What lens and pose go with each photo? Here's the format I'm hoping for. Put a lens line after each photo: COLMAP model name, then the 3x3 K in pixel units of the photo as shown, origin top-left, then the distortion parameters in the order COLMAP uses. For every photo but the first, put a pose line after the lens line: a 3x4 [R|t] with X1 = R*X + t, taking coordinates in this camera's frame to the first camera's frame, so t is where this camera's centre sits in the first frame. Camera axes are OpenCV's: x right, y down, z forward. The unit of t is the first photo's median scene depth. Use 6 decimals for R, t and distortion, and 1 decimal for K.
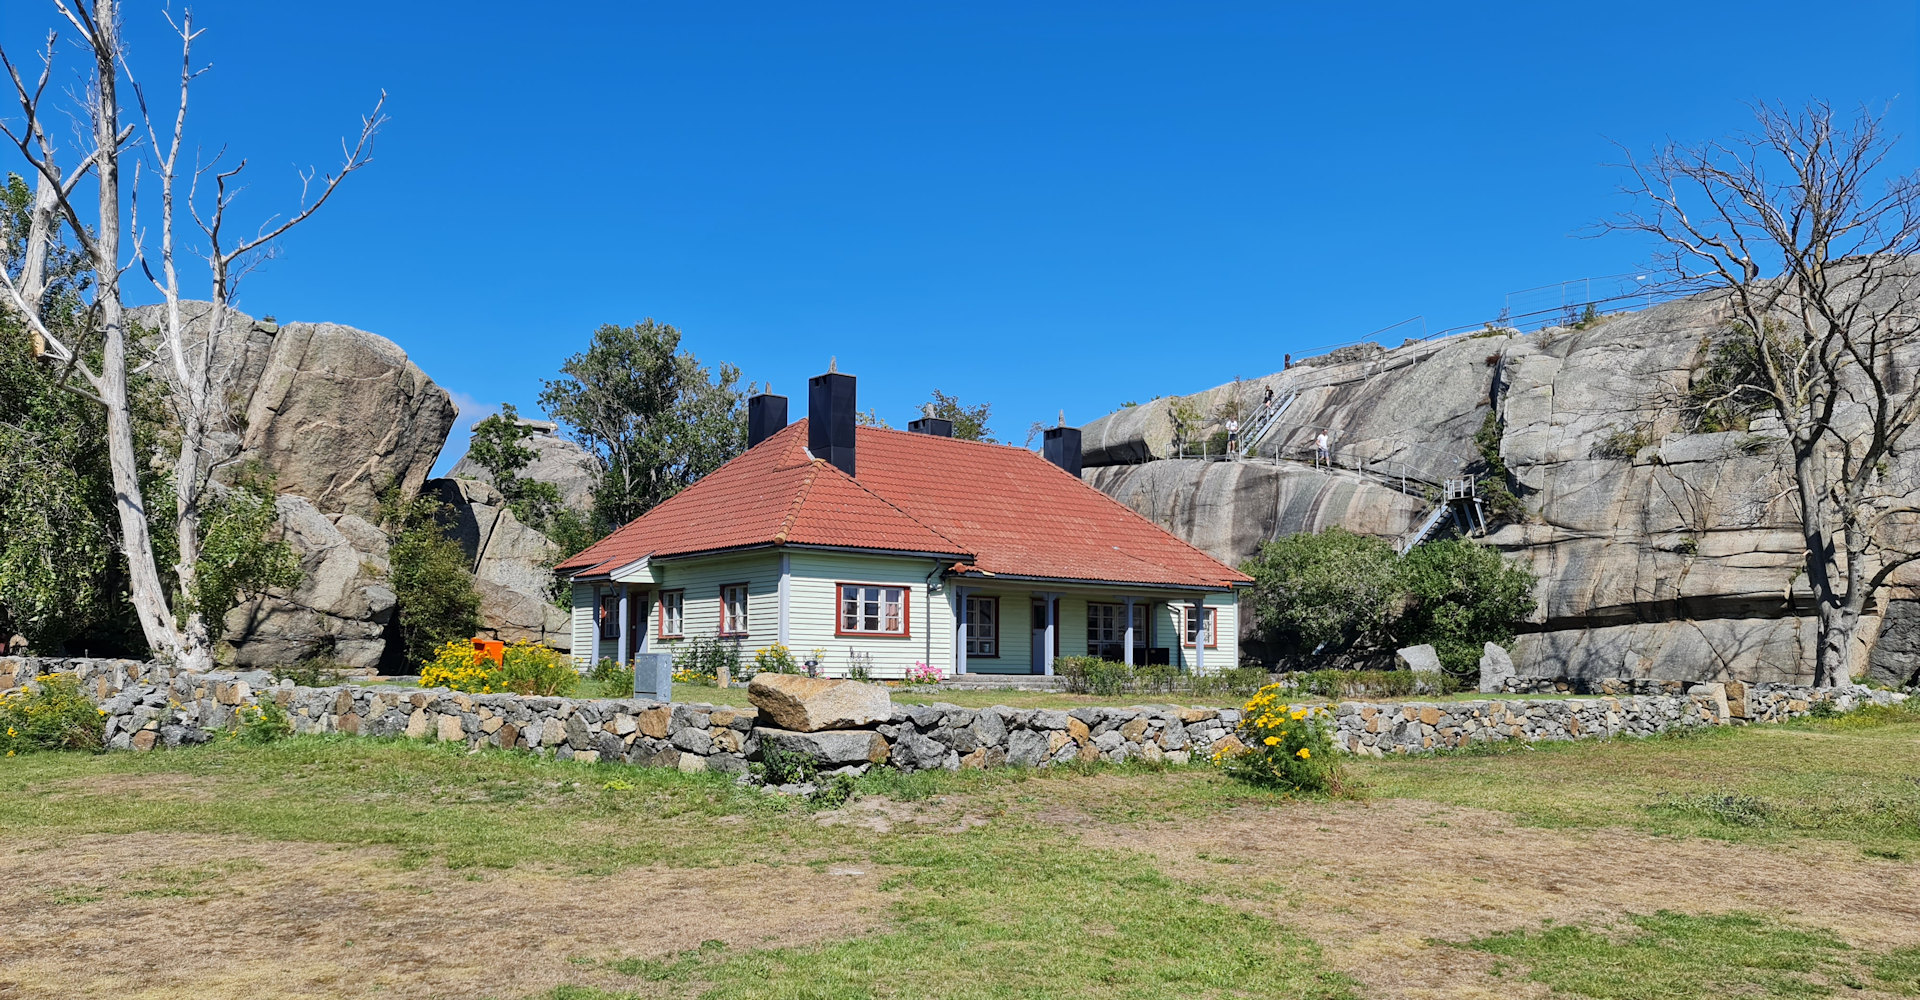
lens RADIAL K [[1353.6, 0, 859.3], [0, 1353.6, 501.5], [0, 0, 1]] dist [0.033389, 0.000485]
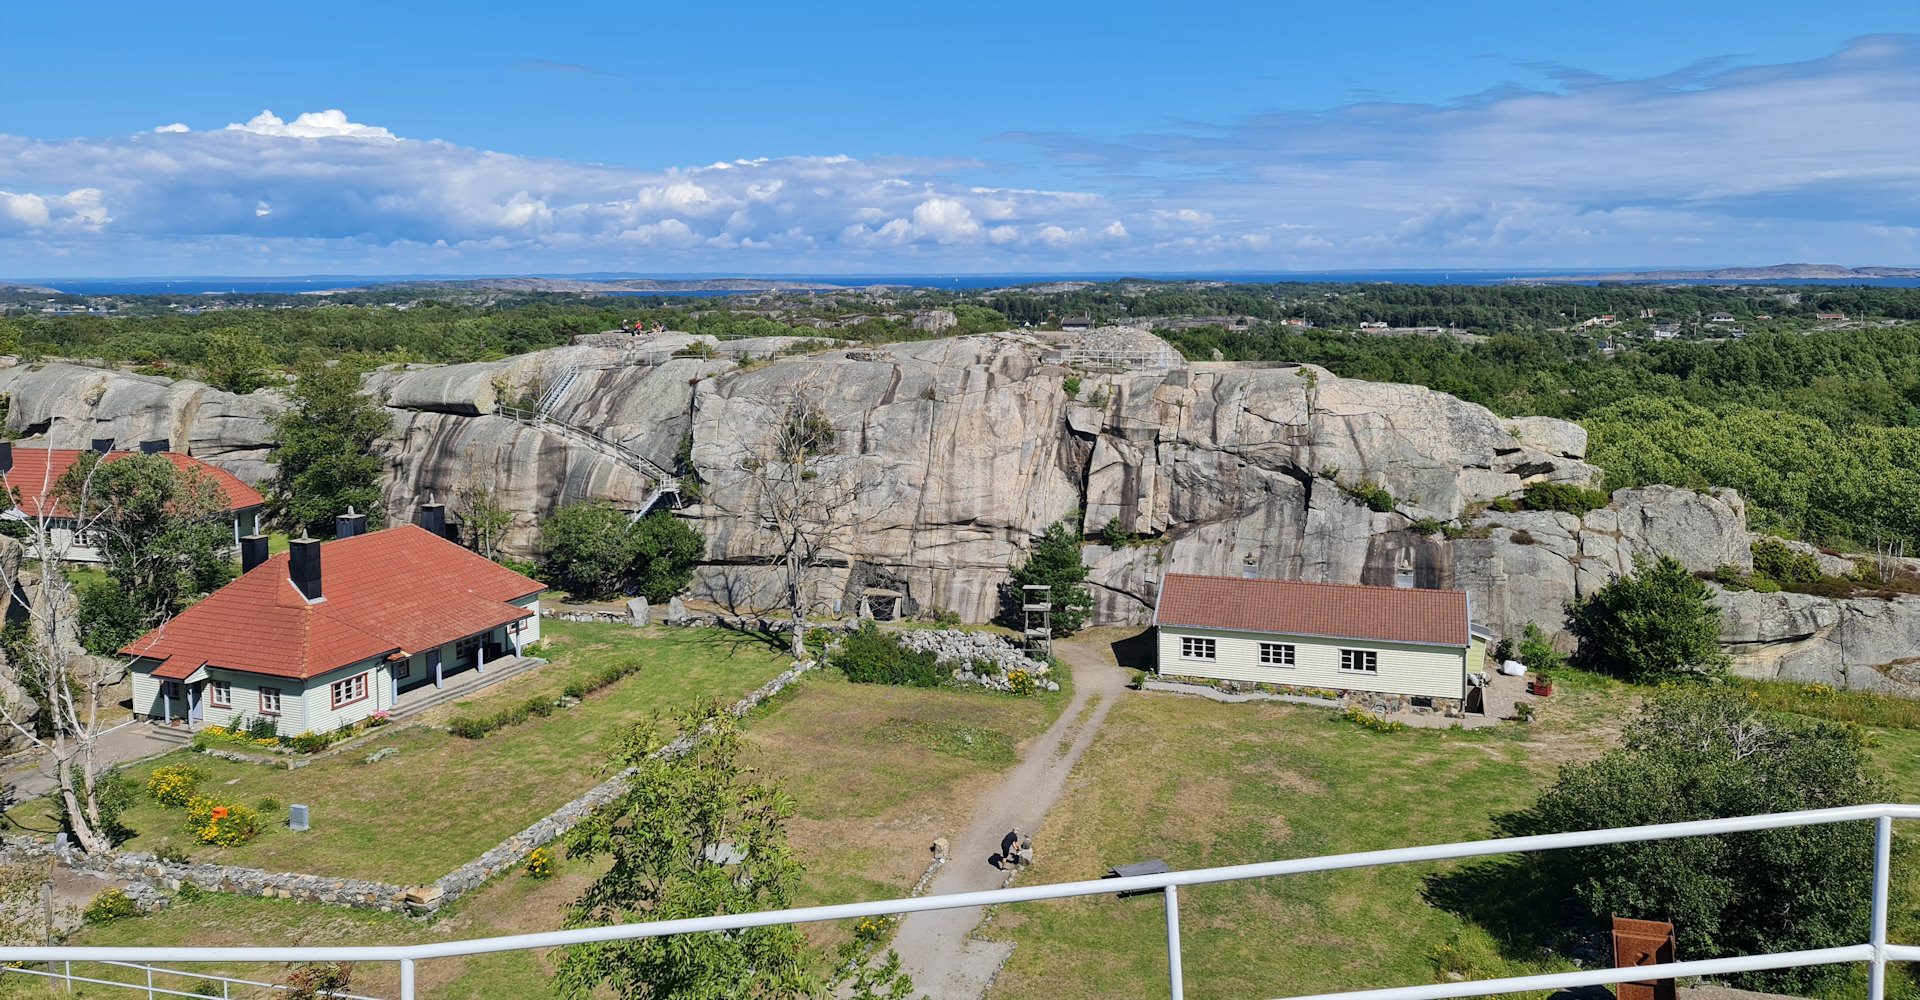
lens RADIAL K [[1353.6, 0, 859.3], [0, 1353.6, 501.5], [0, 0, 1]] dist [0.033389, 0.000485]
pose [[0.882040, -0.083382, 0.463737, -0.119564], [-0.033516, 0.970620, 0.238271, -0.353823], [-0.469980, -0.225707, 0.853332, -0.497822]]
